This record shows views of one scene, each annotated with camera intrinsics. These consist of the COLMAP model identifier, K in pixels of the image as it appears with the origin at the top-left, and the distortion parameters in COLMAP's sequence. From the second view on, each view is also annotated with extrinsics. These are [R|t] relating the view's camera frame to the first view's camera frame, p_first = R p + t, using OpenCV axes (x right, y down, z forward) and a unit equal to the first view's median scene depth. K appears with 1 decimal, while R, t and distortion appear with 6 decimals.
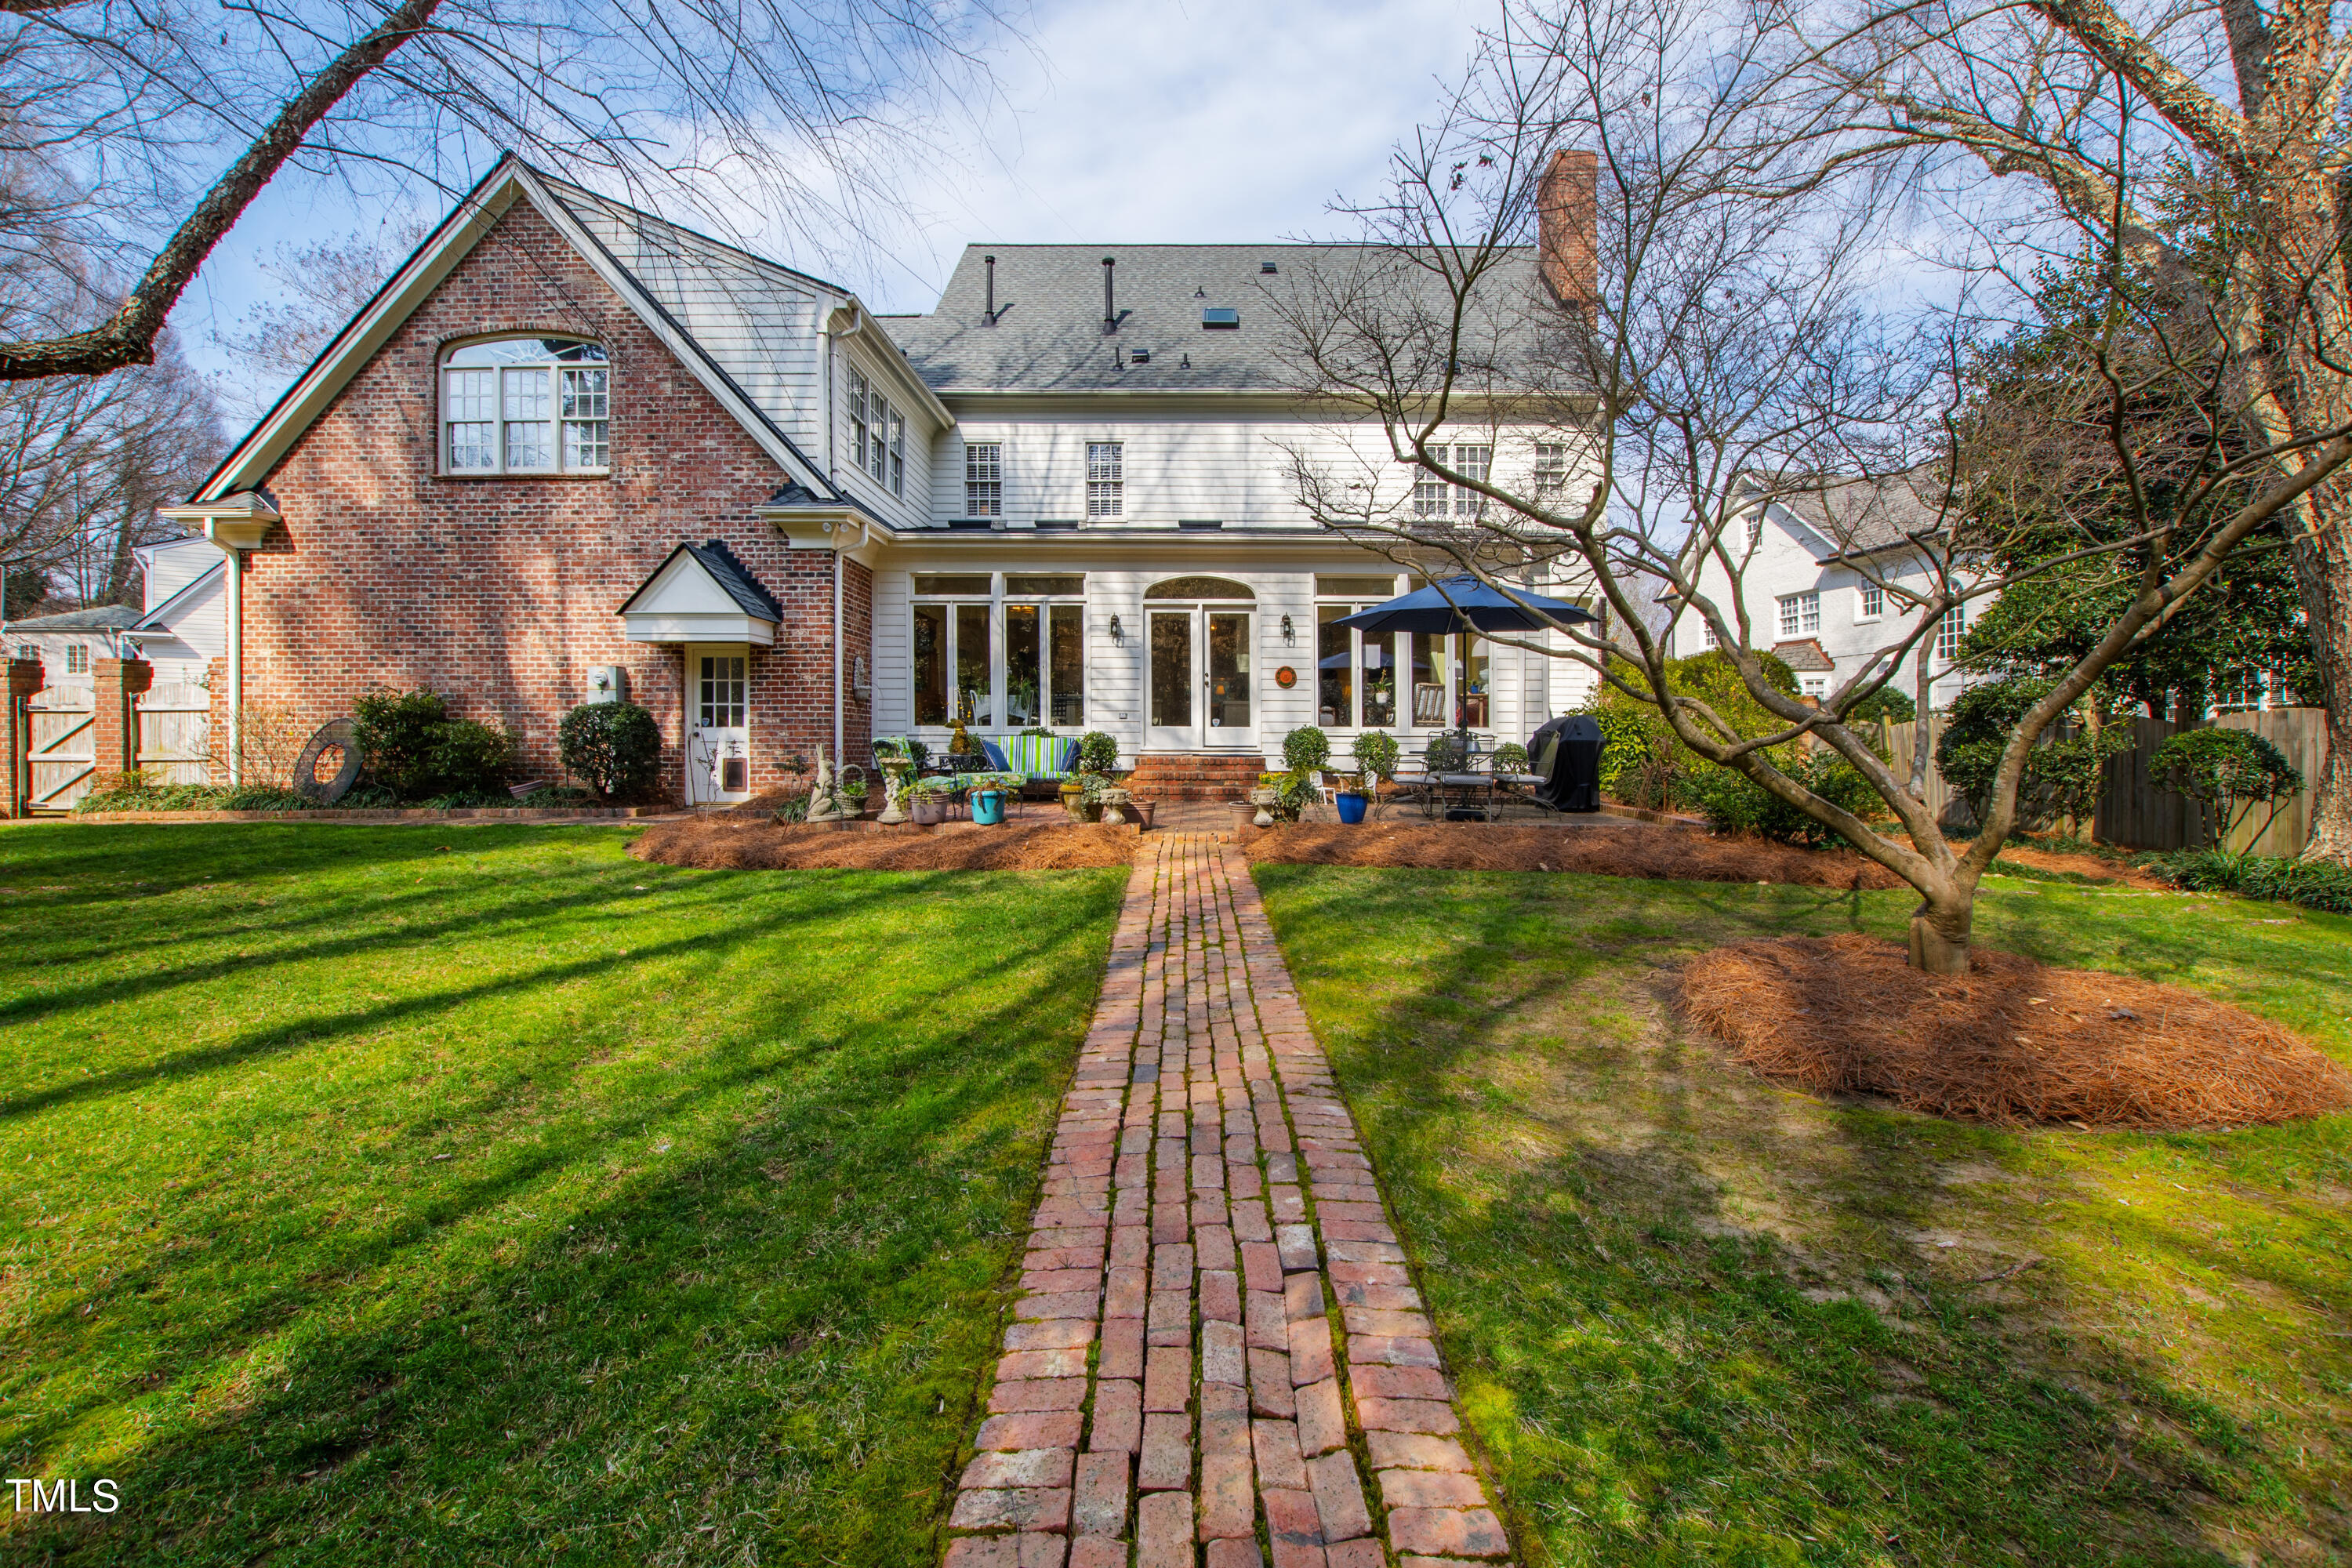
lens RADIAL K [[1025.4, 0, 1176.7], [0, 1025.4, 765.1], [0, 0, 1]] dist [-0.000007, -0.001607]
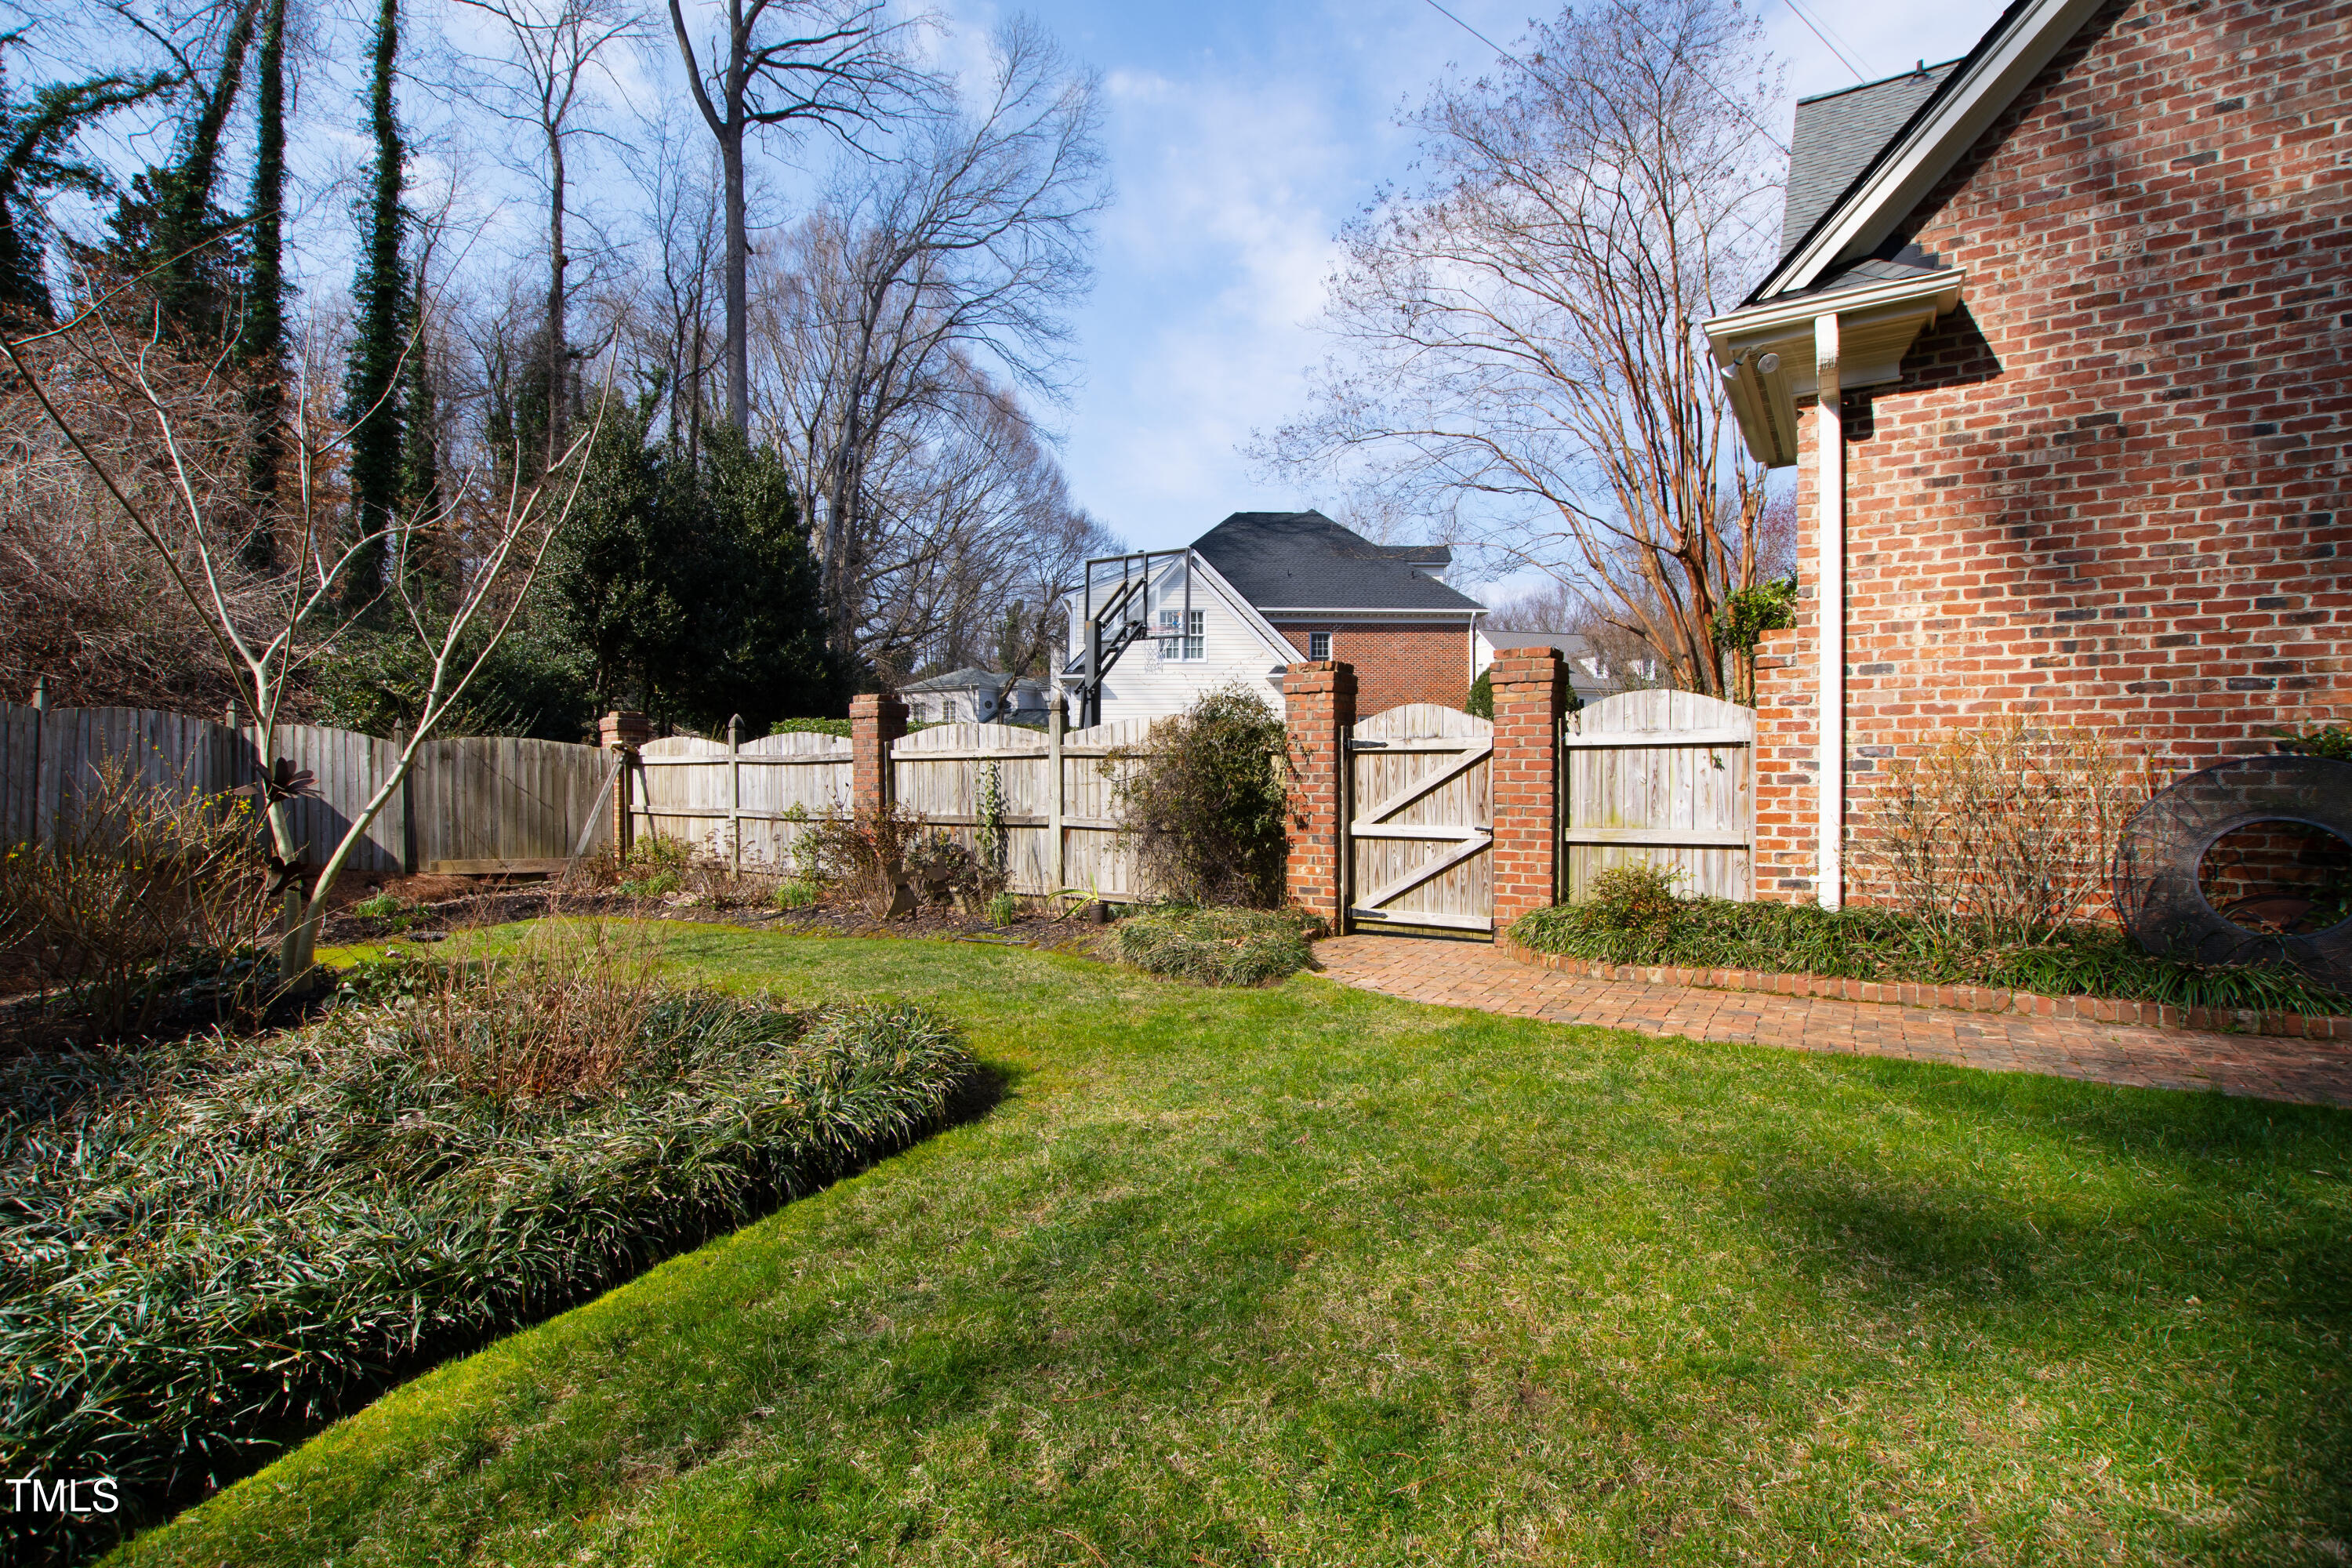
lens RADIAL K [[1025.4, 0, 1179.4], [0, 1025.4, 794.4], [0, 0, 1]] dist [-0.000007, -0.001607]
pose [[0.879194, 0.003897, -0.476447, -0.938342], [-0.005978, 0.999978, -0.002853, -0.026001], [0.476426, 0.005356, 0.879199, 0.443815]]
